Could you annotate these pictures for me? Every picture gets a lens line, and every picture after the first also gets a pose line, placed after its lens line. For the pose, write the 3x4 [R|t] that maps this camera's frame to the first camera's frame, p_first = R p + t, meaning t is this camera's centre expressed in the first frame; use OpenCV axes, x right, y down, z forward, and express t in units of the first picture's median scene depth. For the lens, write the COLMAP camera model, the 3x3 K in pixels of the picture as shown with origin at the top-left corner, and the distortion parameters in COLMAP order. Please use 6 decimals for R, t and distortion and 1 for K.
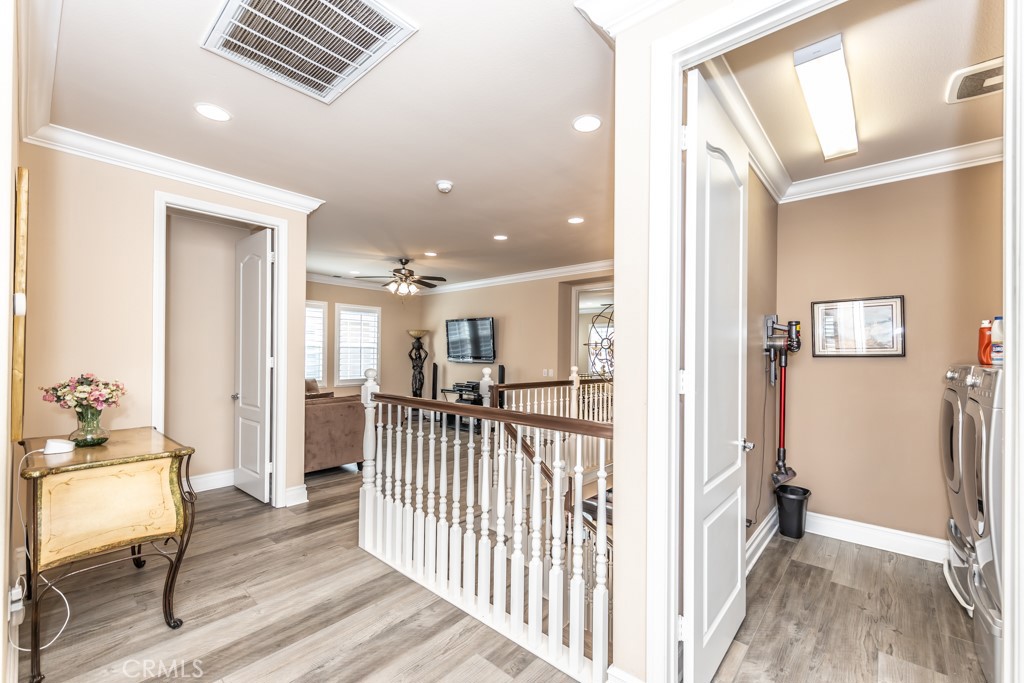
lens RADIAL K [[429.0, 0, 515.7], [0, 429.0, 347.7], [0, 0, 1]] dist [0.012548, -0.001743]
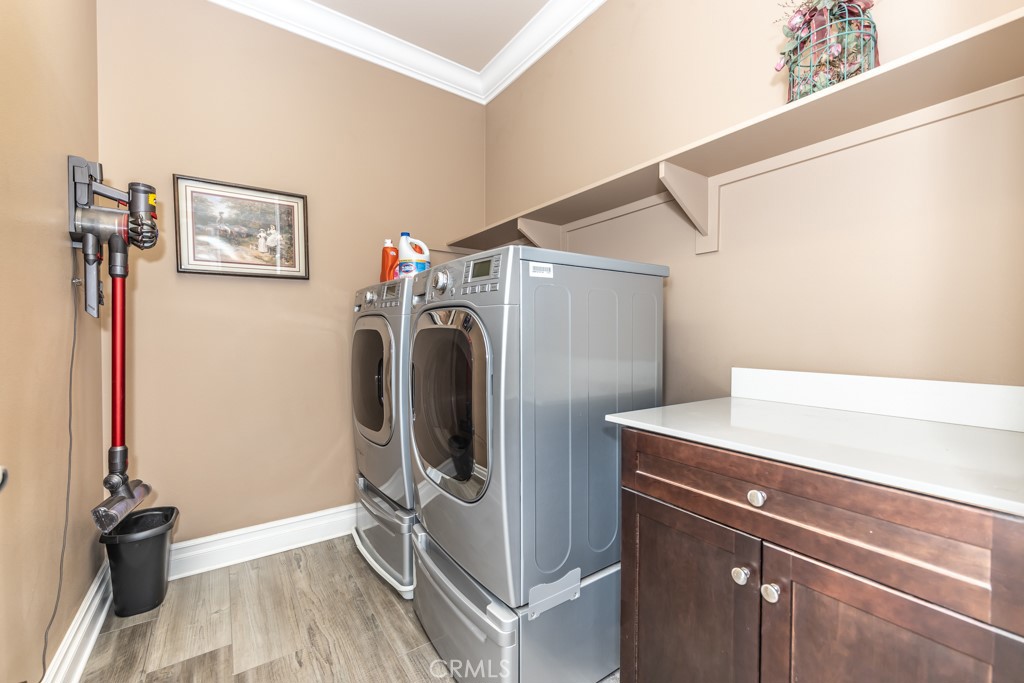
lens RADIAL K [[429.0, 0, 522.4], [0, 429.0, 344.3], [0, 0, 1]] dist [0.012548, -0.001743]
pose [[0.246216, -0.032225, 0.968679, 0.265242], [-0.011894, 0.999271, 0.036266, 0.096524], [-0.969142, -0.020451, 0.245654, 0.449976]]
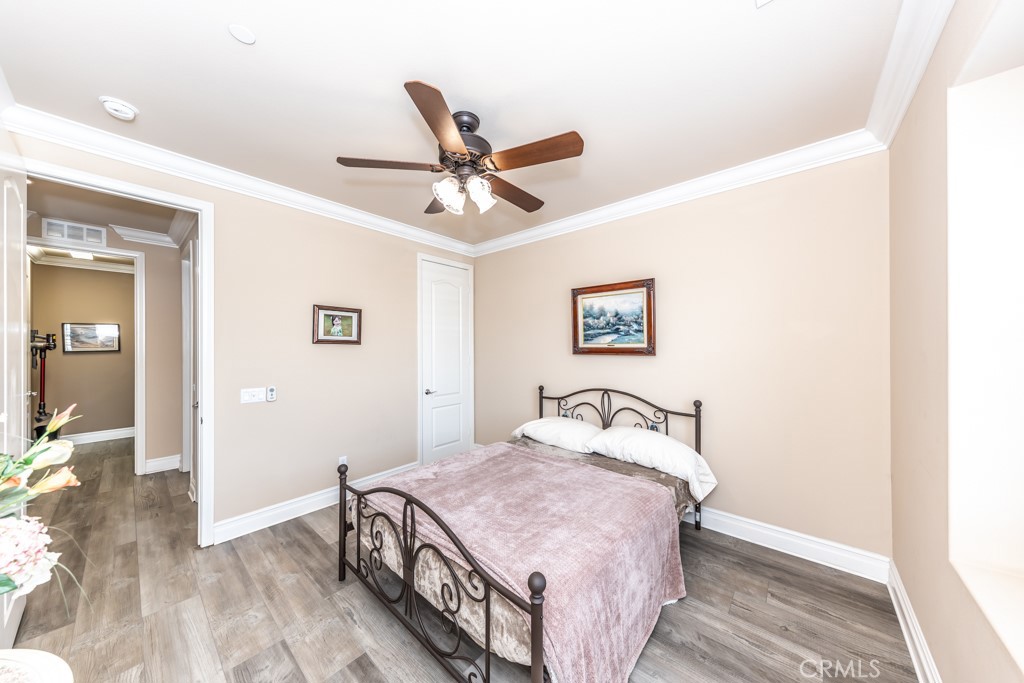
lens RADIAL K [[340.2, 0, 510.8], [0, 340.2, 345.6], [0, 0, 1]] dist [0.003046, -0.000363]
pose [[-0.008086, -0.009101, 0.999926, -0.861472], [-0.005789, 0.999942, 0.009055, -0.034928], [-0.999951, -0.005716, -0.008138, -0.994129]]
